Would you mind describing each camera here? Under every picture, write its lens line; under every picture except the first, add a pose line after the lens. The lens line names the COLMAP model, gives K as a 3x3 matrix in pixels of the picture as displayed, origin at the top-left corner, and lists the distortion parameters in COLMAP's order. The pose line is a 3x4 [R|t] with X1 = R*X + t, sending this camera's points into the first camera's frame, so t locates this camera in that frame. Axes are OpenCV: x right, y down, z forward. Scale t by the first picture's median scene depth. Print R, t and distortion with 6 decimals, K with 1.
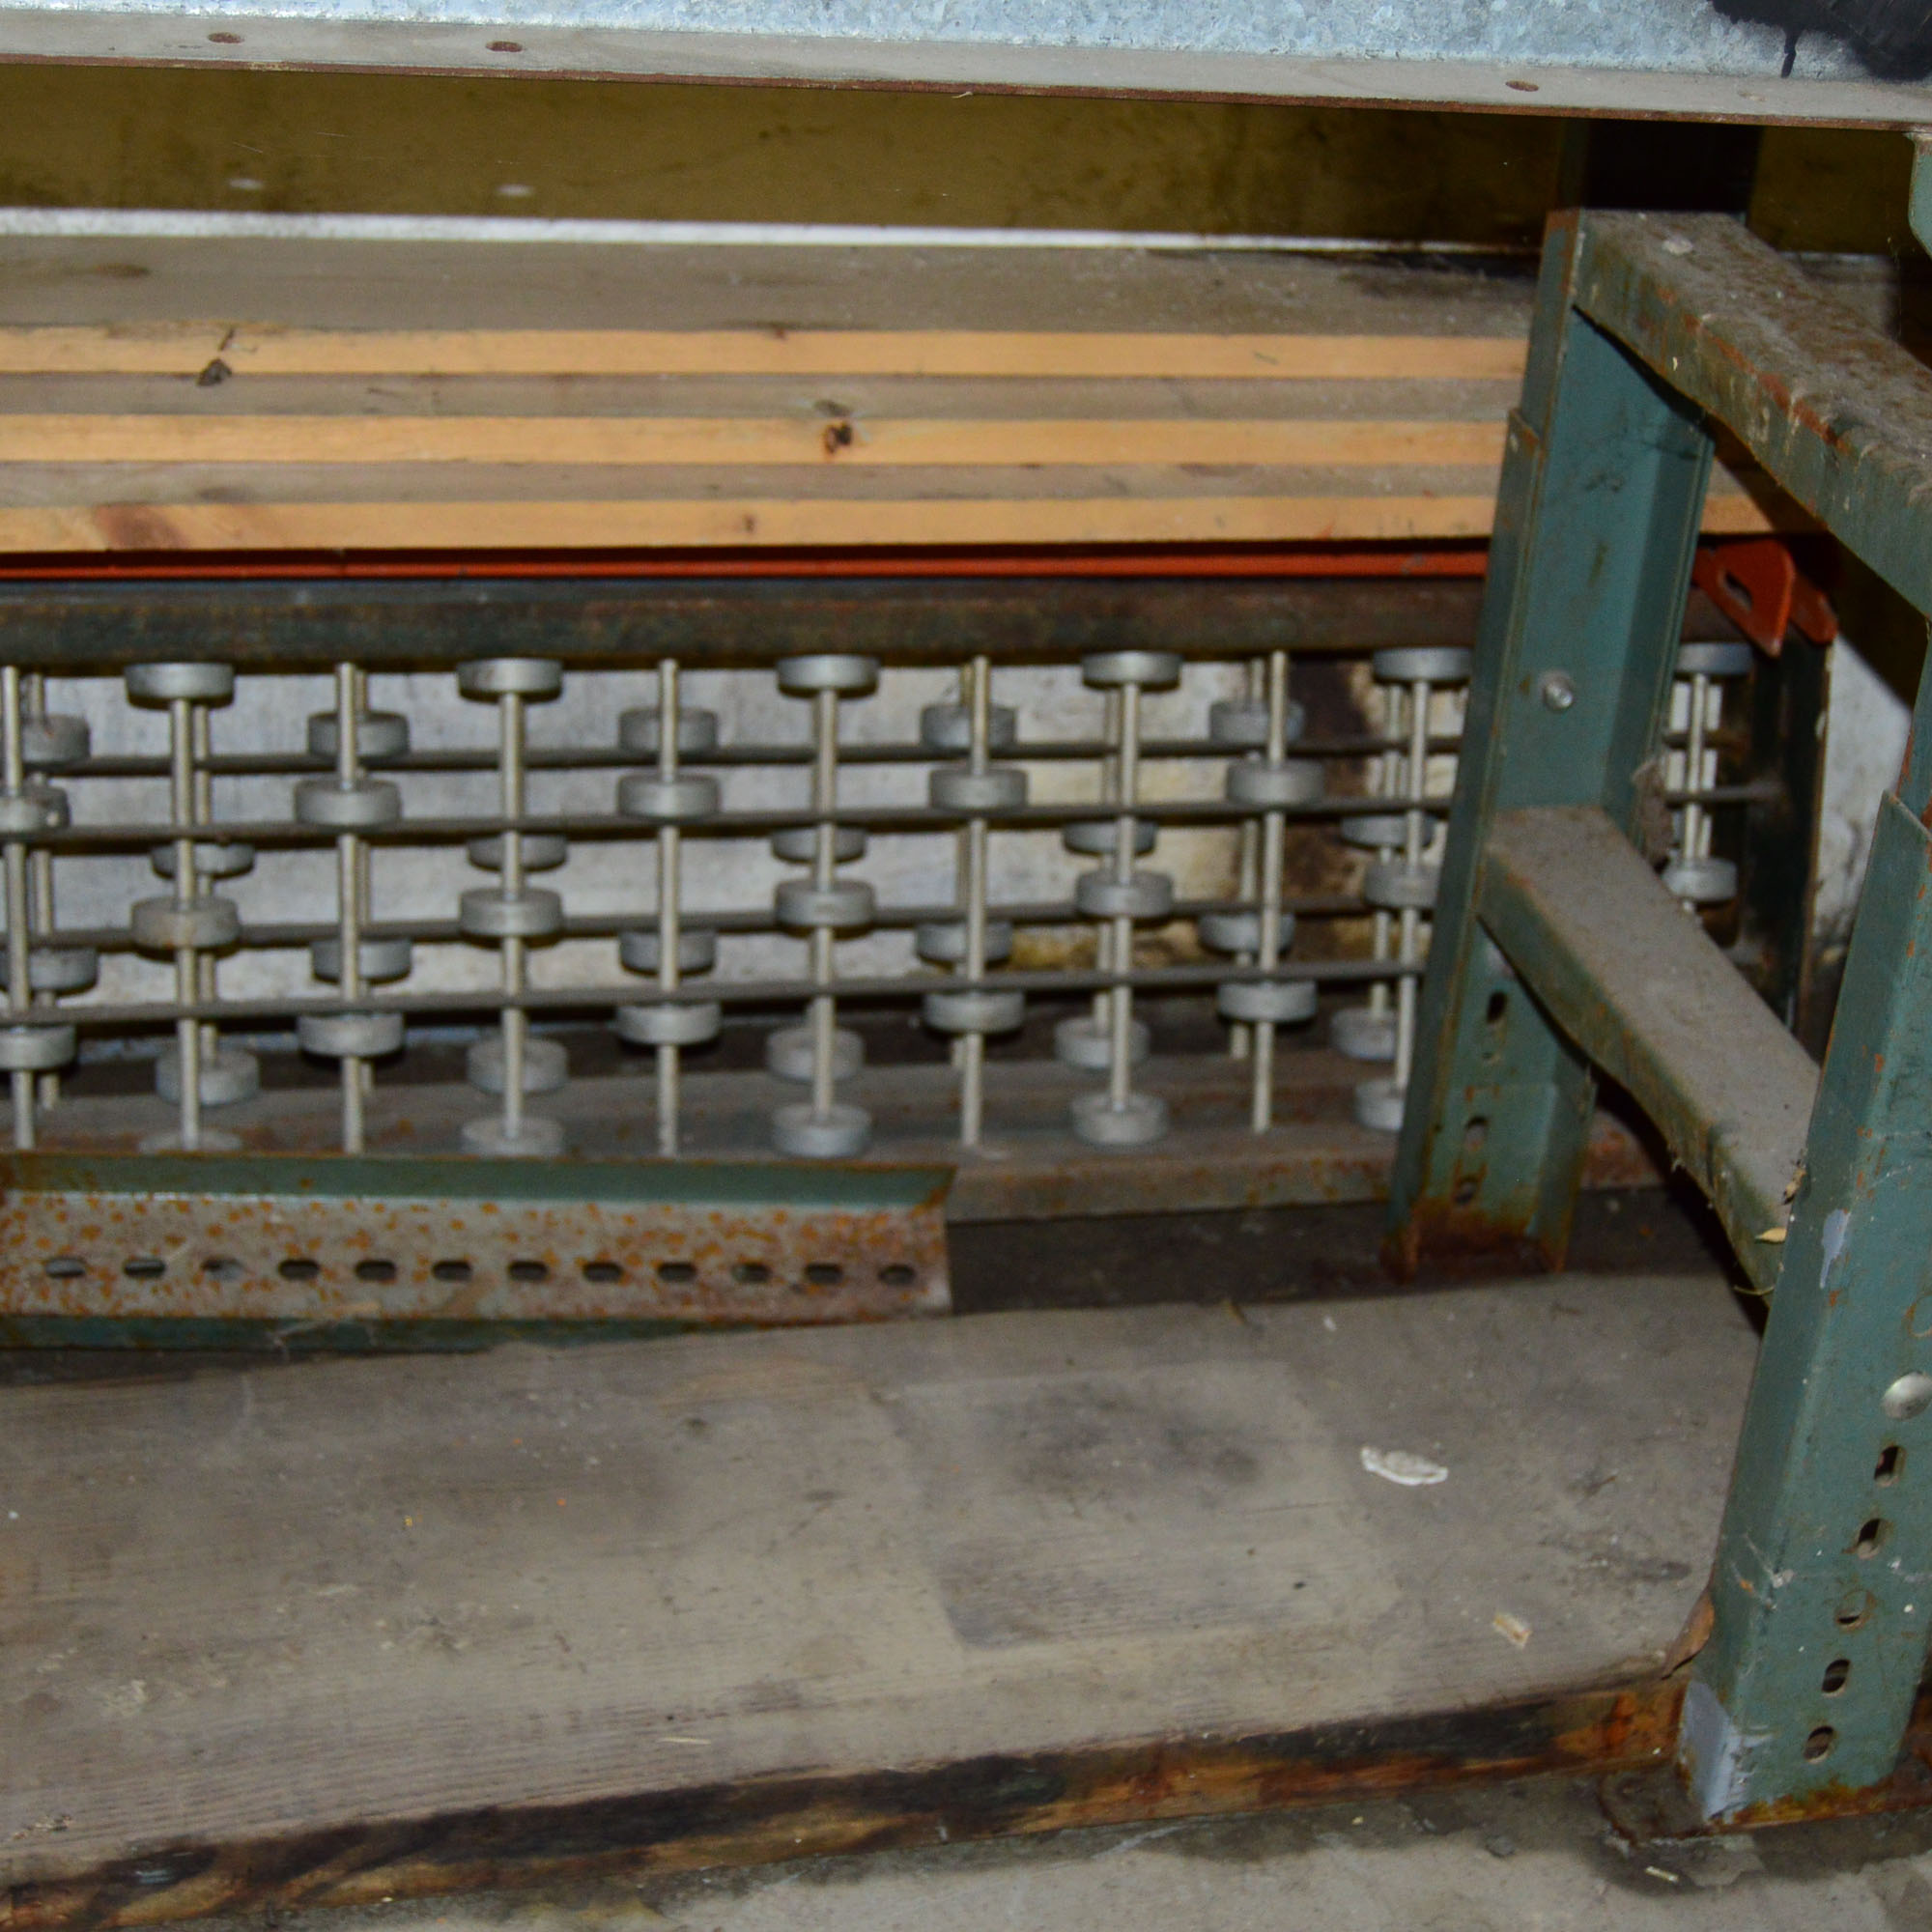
lens RADIAL K [[3401.1, 0, 966.0], [0, 3401.1, 966.0], [0, 0, 1]] dist [-0.027033, -0.232281]
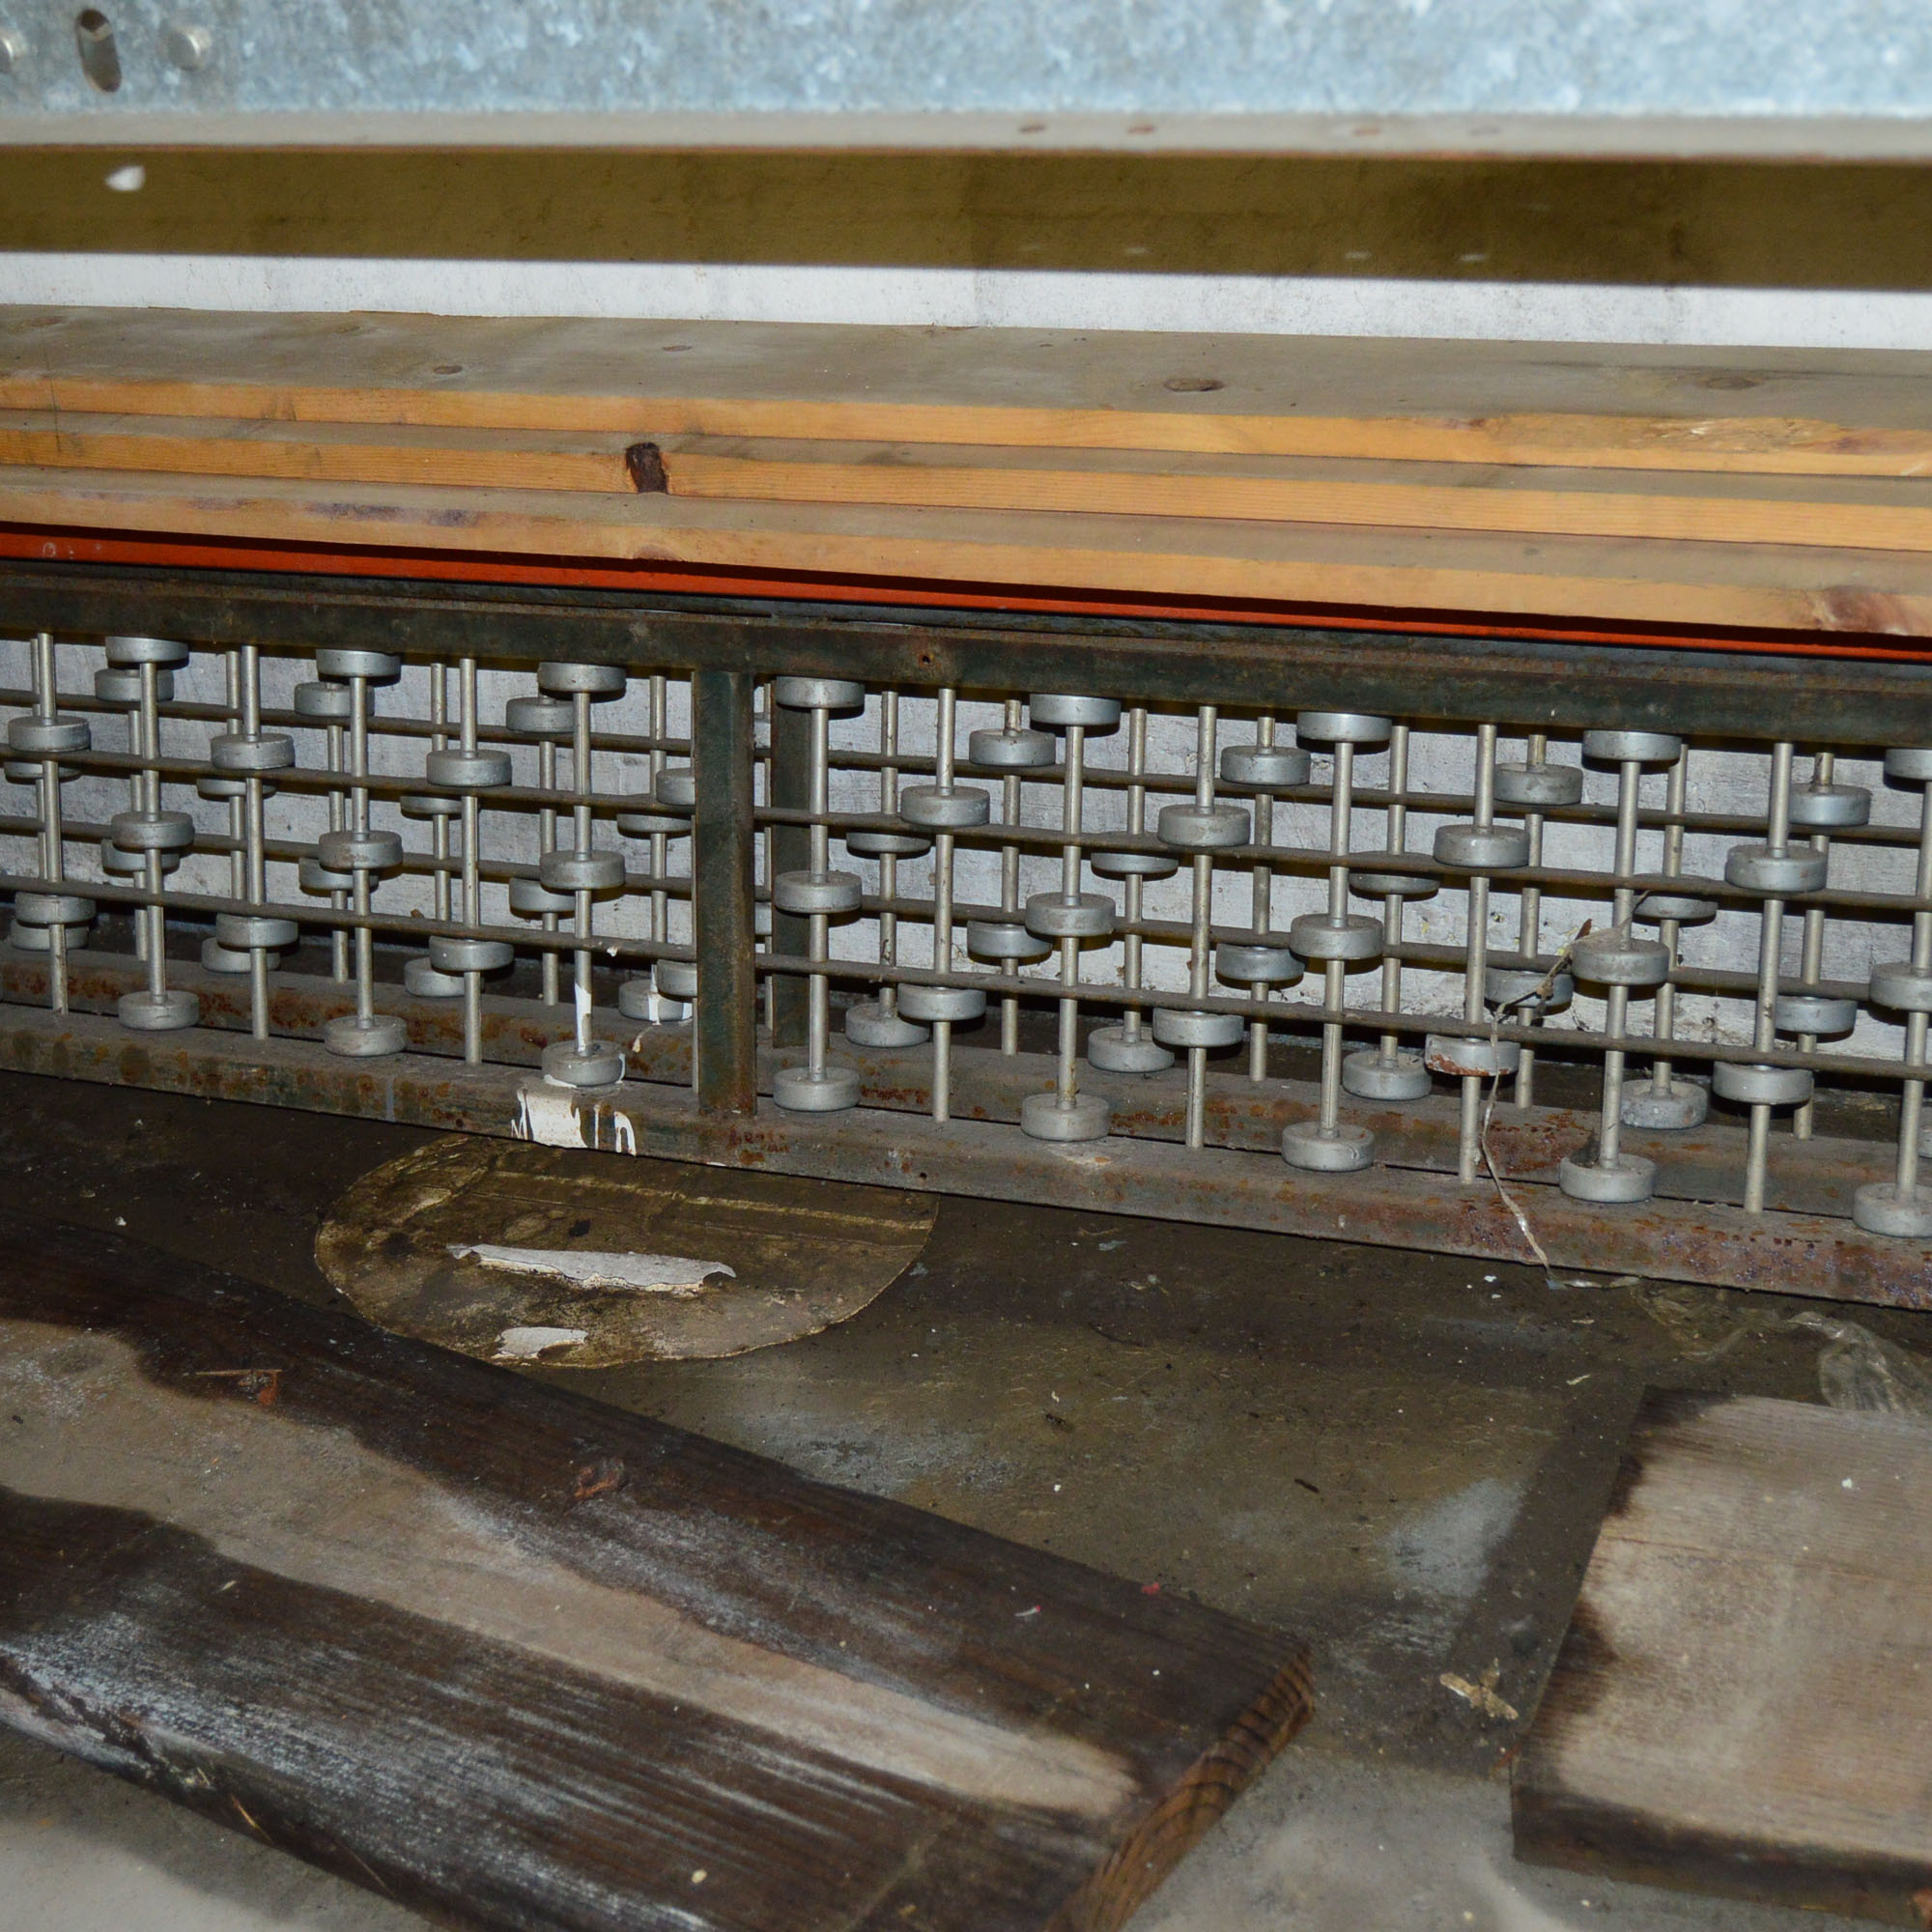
lens RADIAL K [[3136.2, 0, 966.0], [0, 3136.2, 966.0], [0, 0, 1]] dist [-0.016477, -0.009625]
pose [[0.793897, 0.113105, -0.597440, 0.468072], [-0.124884, 0.991931, 0.021838, -0.016271], [0.595089, 0.057274, 0.801616, 0.120062]]
